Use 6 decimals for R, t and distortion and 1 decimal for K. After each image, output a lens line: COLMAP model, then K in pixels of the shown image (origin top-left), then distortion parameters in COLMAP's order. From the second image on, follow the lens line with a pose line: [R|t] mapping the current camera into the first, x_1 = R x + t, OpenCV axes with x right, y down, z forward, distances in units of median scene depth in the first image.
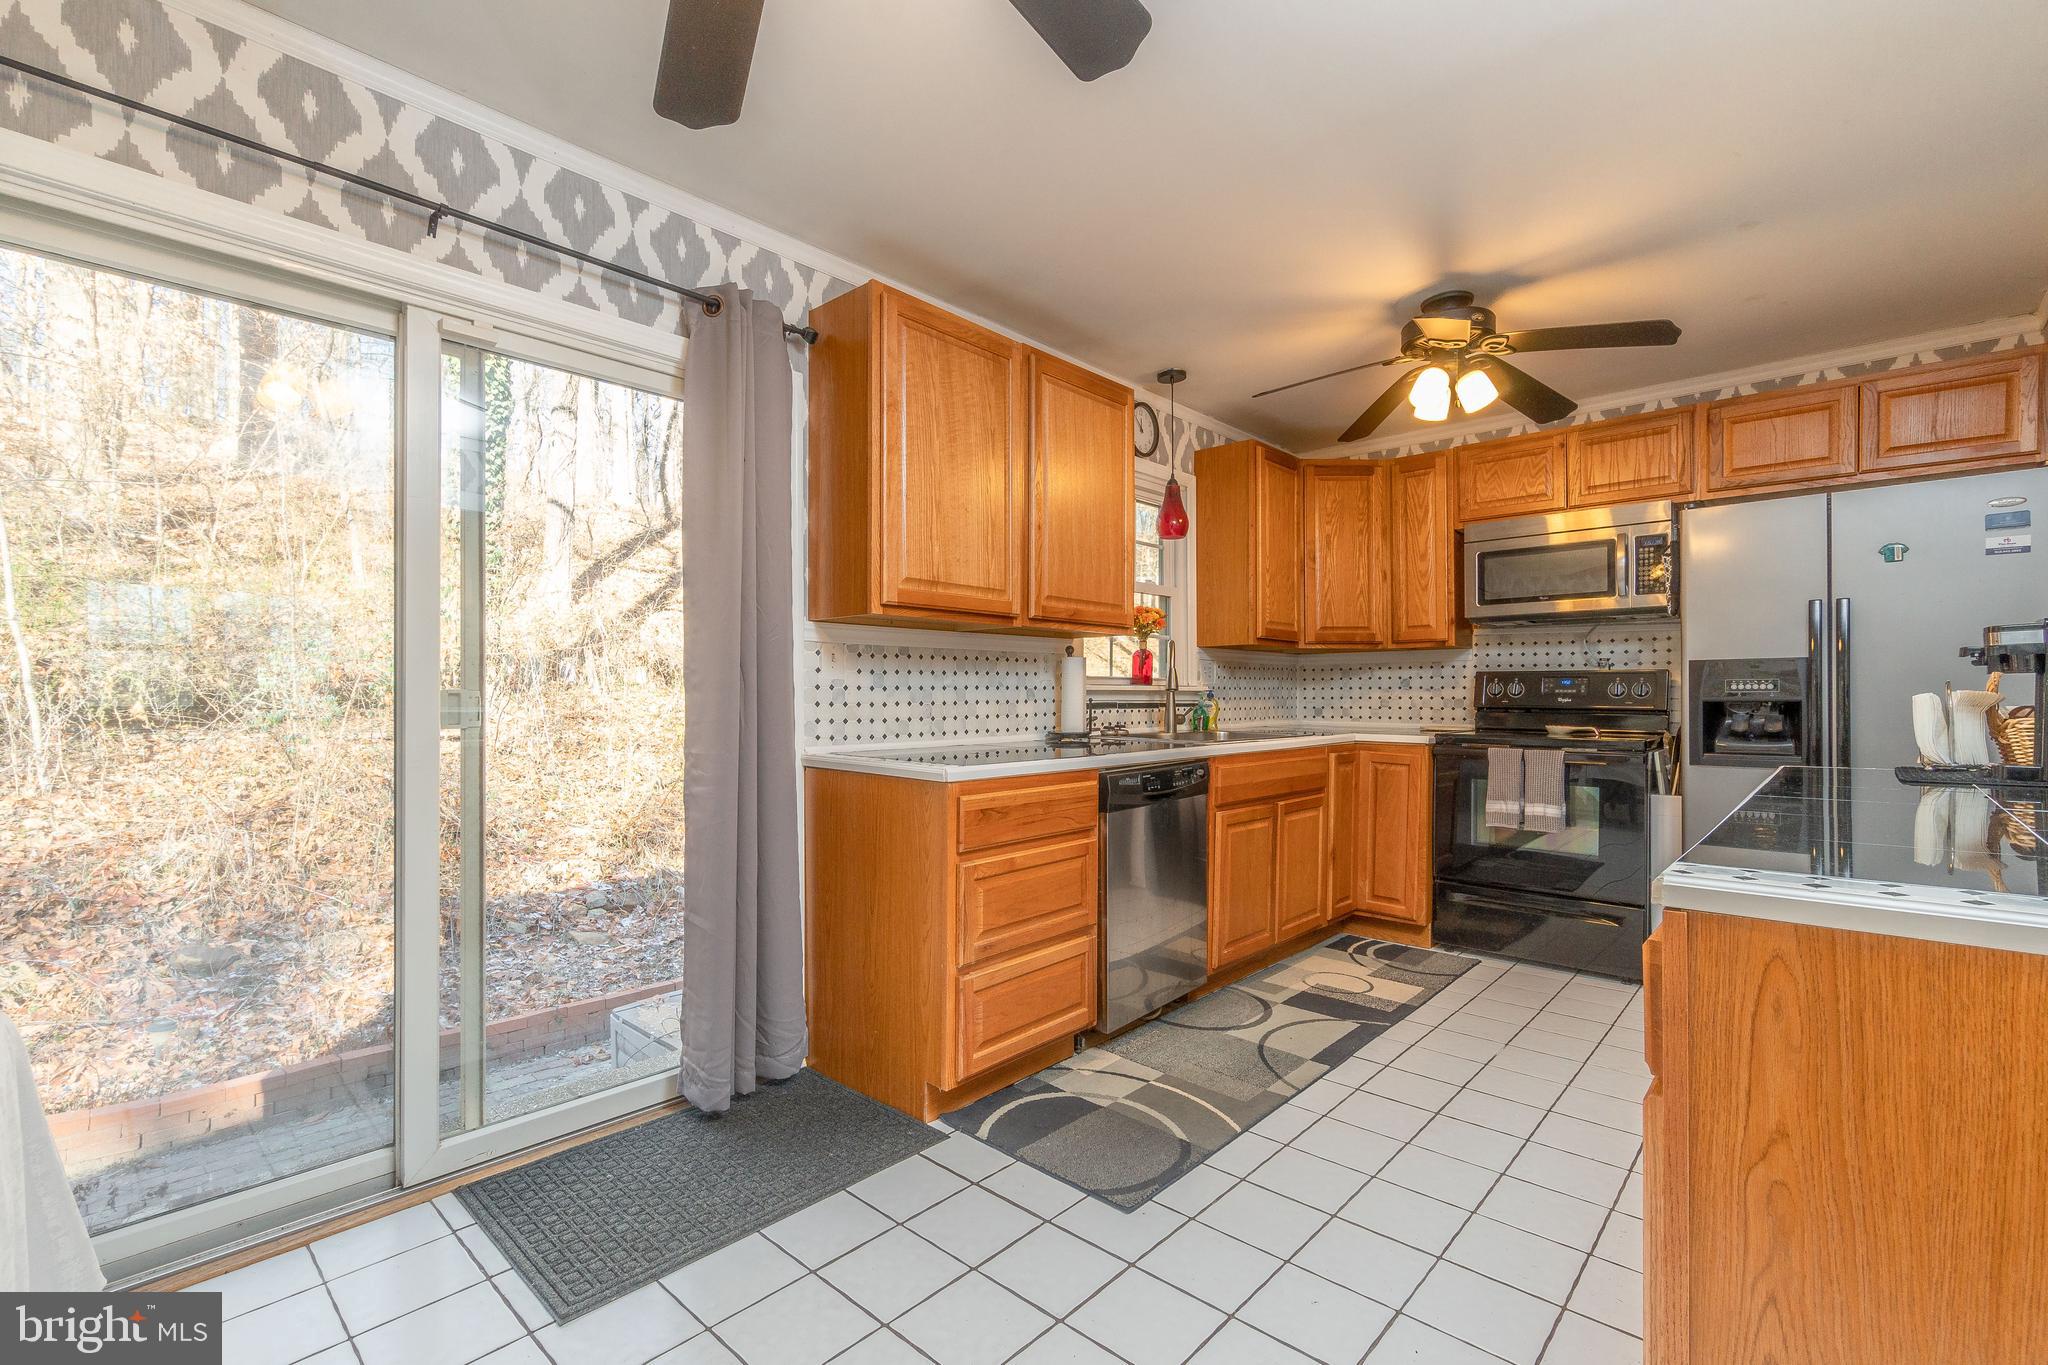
lens RADIAL K [[882.8, 0, 1022.9], [0, 882.8, 688.3], [0, 0, 1]] dist [-0.007120, 0.000898]
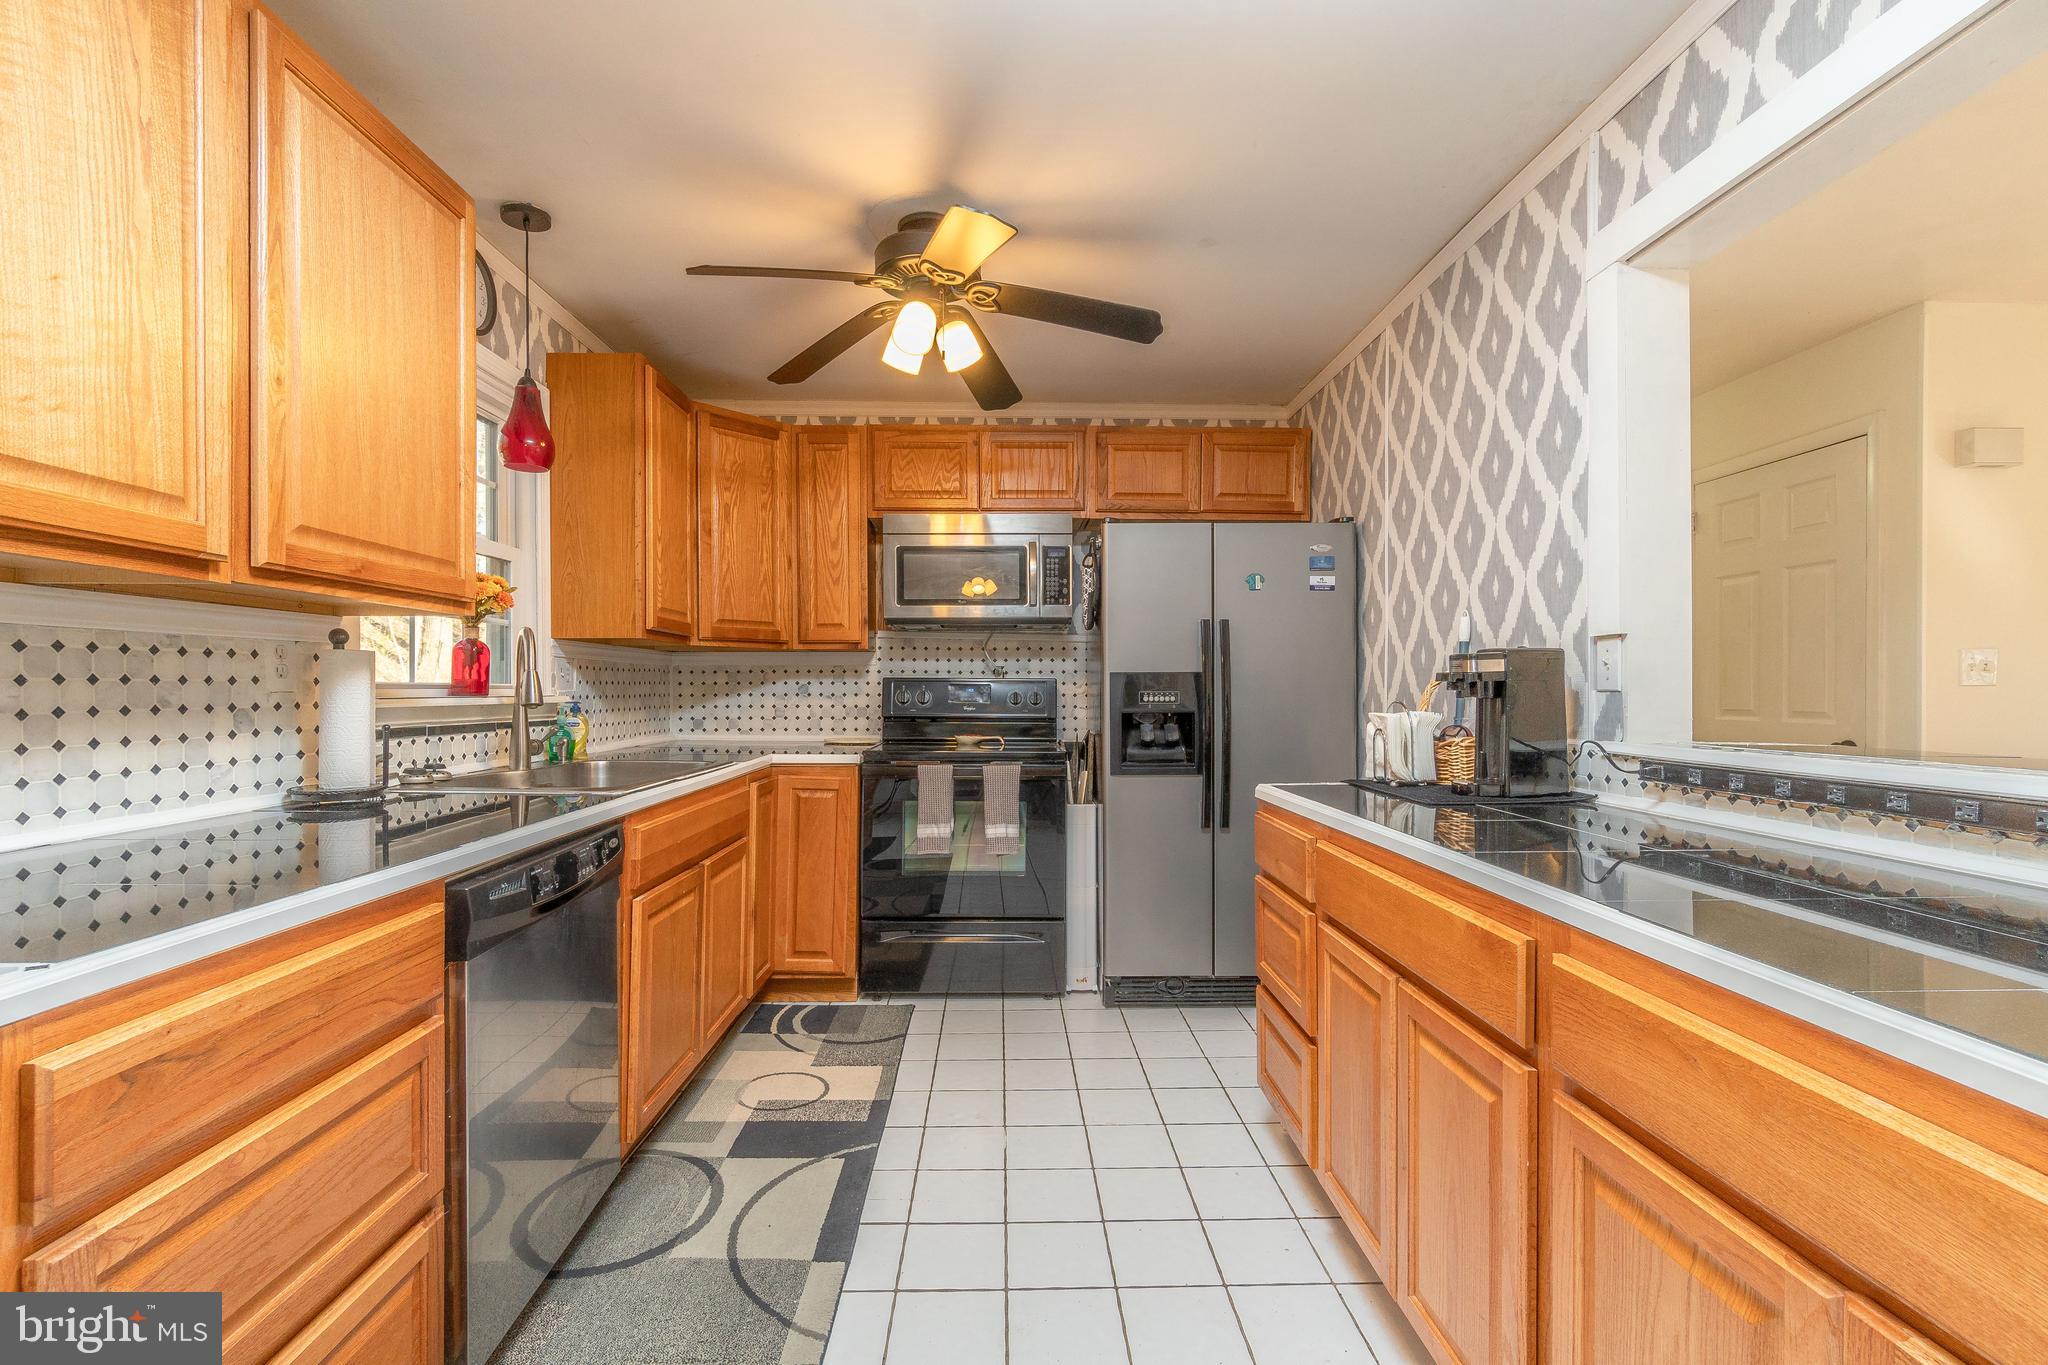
lens RADIAL K [[882.8, 0, 1020.9], [0, 882.8, 696.3], [0, 0, 1]] dist [-0.007120, 0.000898]
pose [[0.721646, -0.004694, 0.692246, -0.016667], [-0.005666, 0.999903, 0.012687, -0.014261], [-0.692239, -0.013078, 0.721550, 0.286264]]
